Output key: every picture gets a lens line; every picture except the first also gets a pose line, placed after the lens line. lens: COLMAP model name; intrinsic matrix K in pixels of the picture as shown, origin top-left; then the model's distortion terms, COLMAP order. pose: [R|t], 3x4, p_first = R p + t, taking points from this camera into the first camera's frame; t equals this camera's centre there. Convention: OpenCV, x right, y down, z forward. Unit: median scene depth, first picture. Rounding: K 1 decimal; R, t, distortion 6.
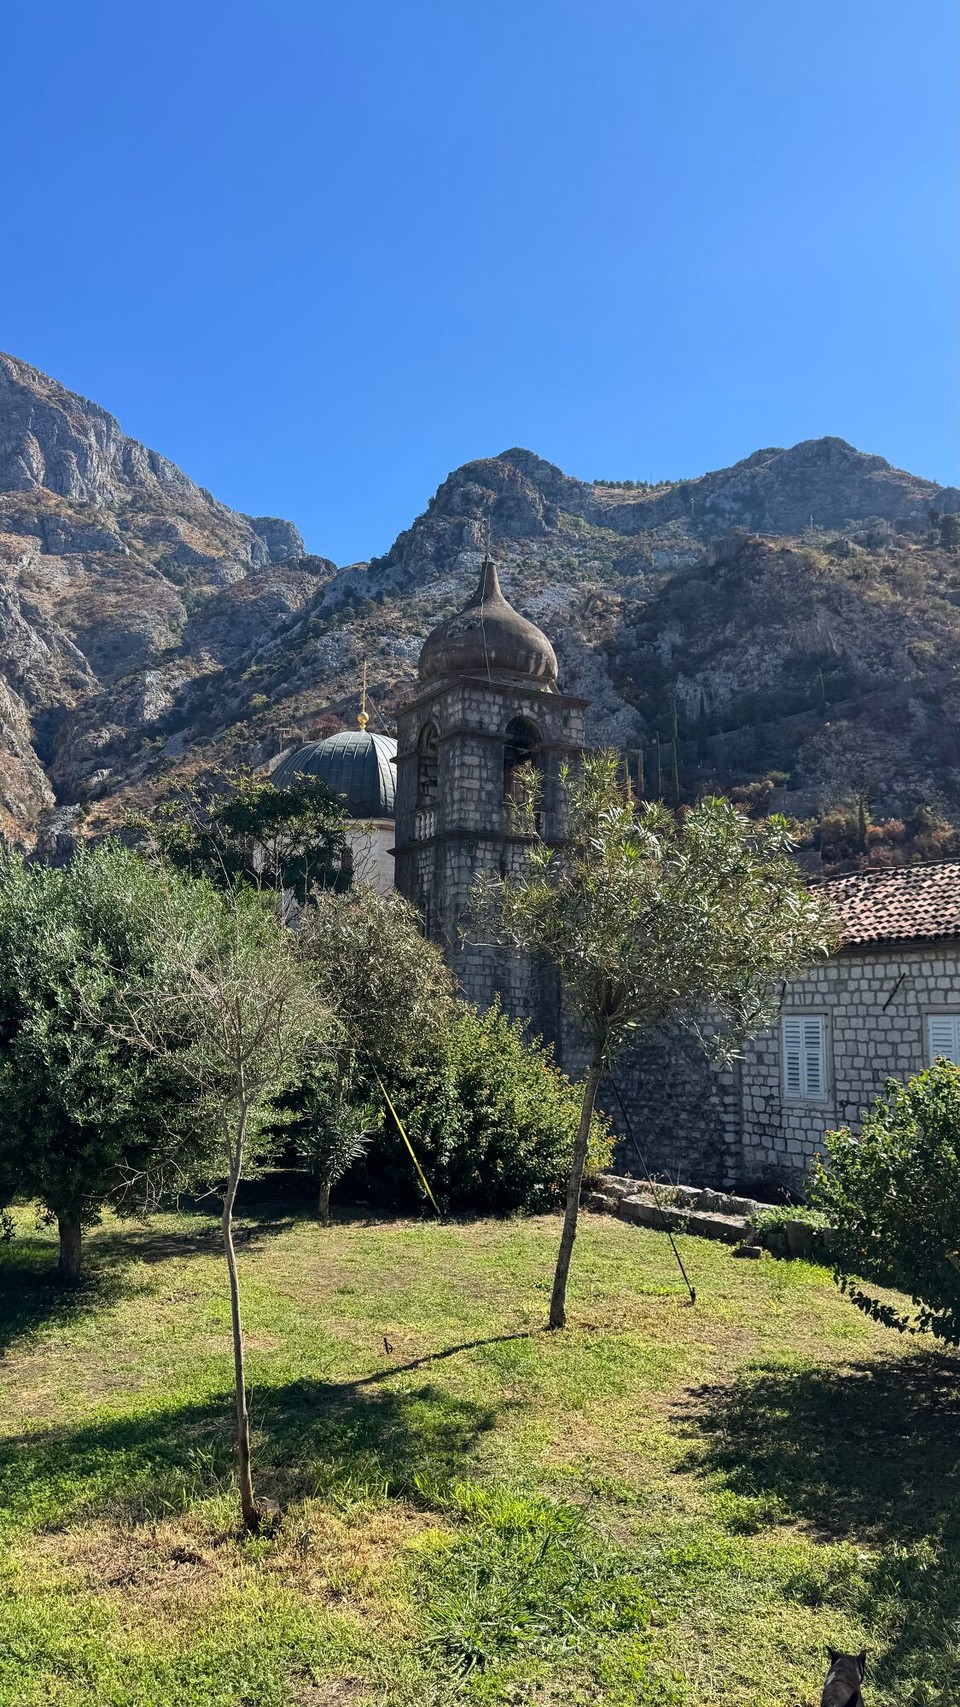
lens RADIAL K [[1215.4, 0, 509.0], [0, 1215.4, 854.9], [0, 0, 1]] dist [0.155464, -0.166493]
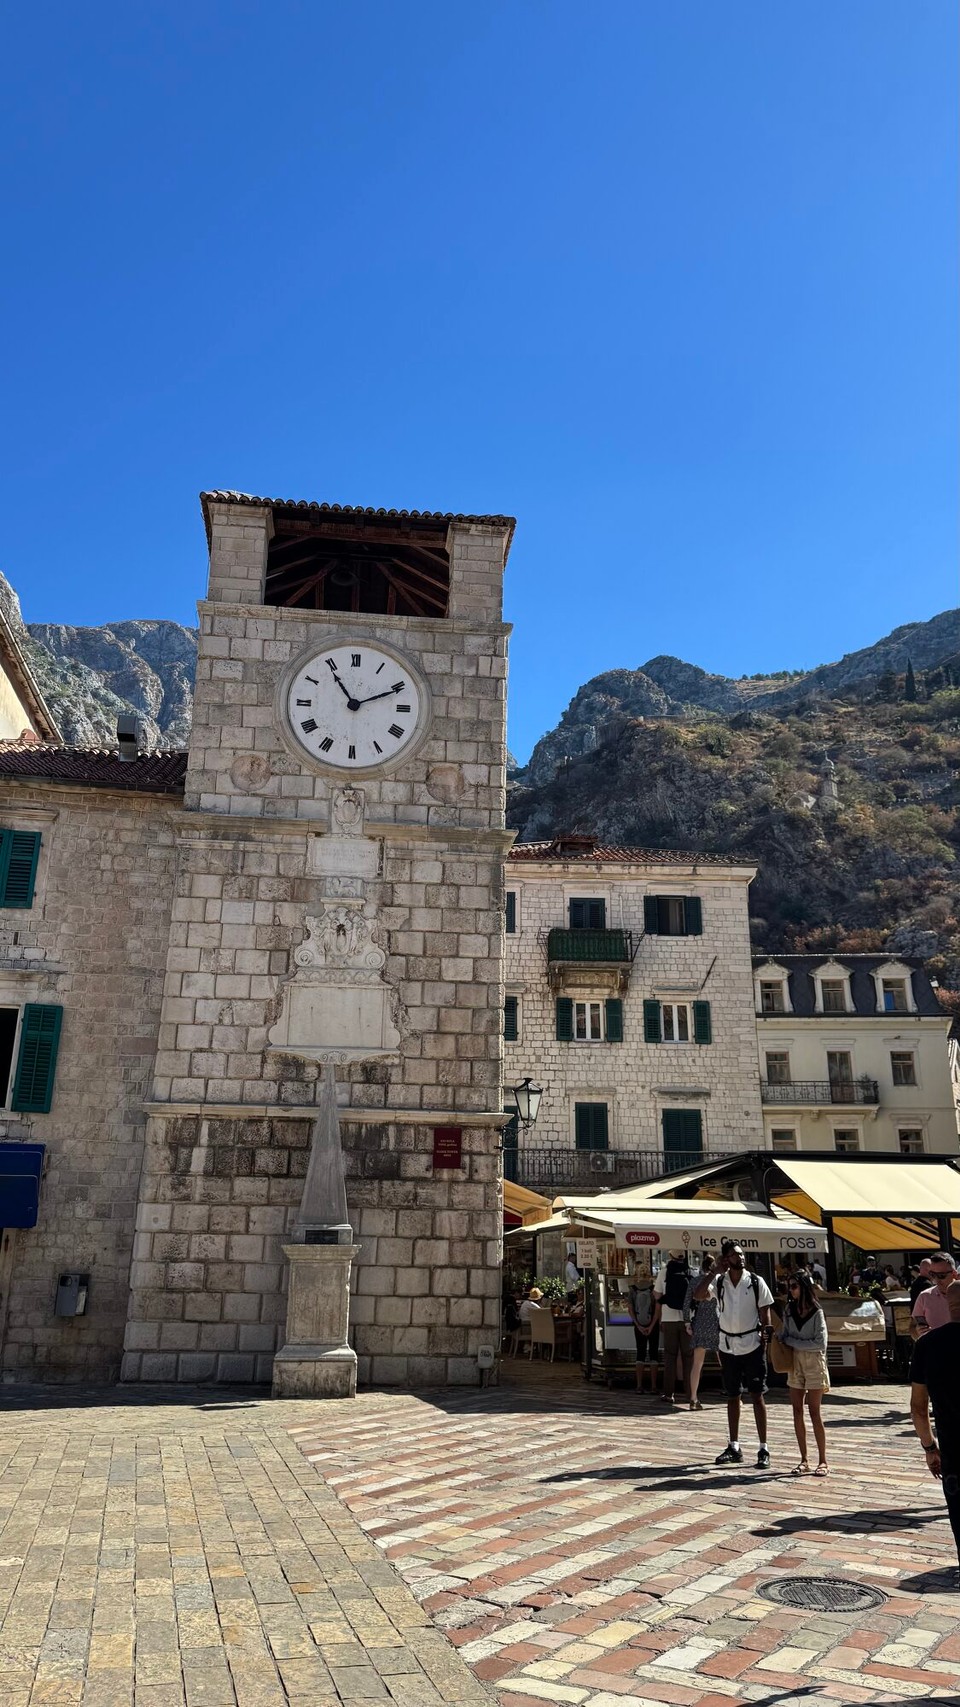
lens RADIAL K [[1215.4, 0, 509.0], [0, 1215.4, 854.9], [0, 0, 1]] dist [0.155464, -0.166493]
pose [[0.969045, -0.087716, -0.230775, 0.114472], [0.048082, 0.983909, -0.172077, 0.010844], [0.242156, 0.155655, 0.957670, -0.002524]]
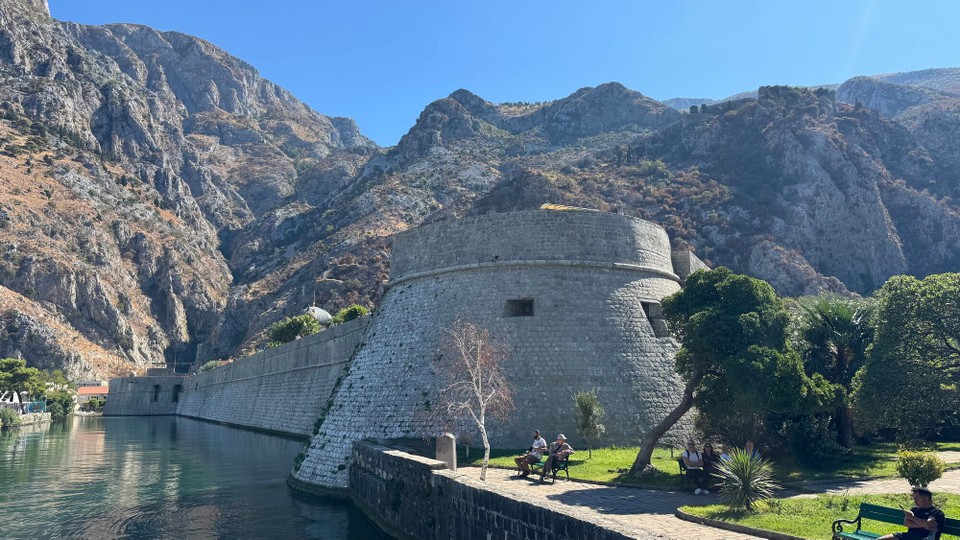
lens RADIAL K [[683.5, 0, 508.5], [0, 683.5, 269.5], [0, 0, 1]] dist [0.155464, -0.166493]
pose [[0.998838, -0.036686, 0.031259, 0.039282], [0.037394, 0.999050, -0.022379, -0.010612], [-0.030408, 0.023522, 0.999261, -0.122505]]
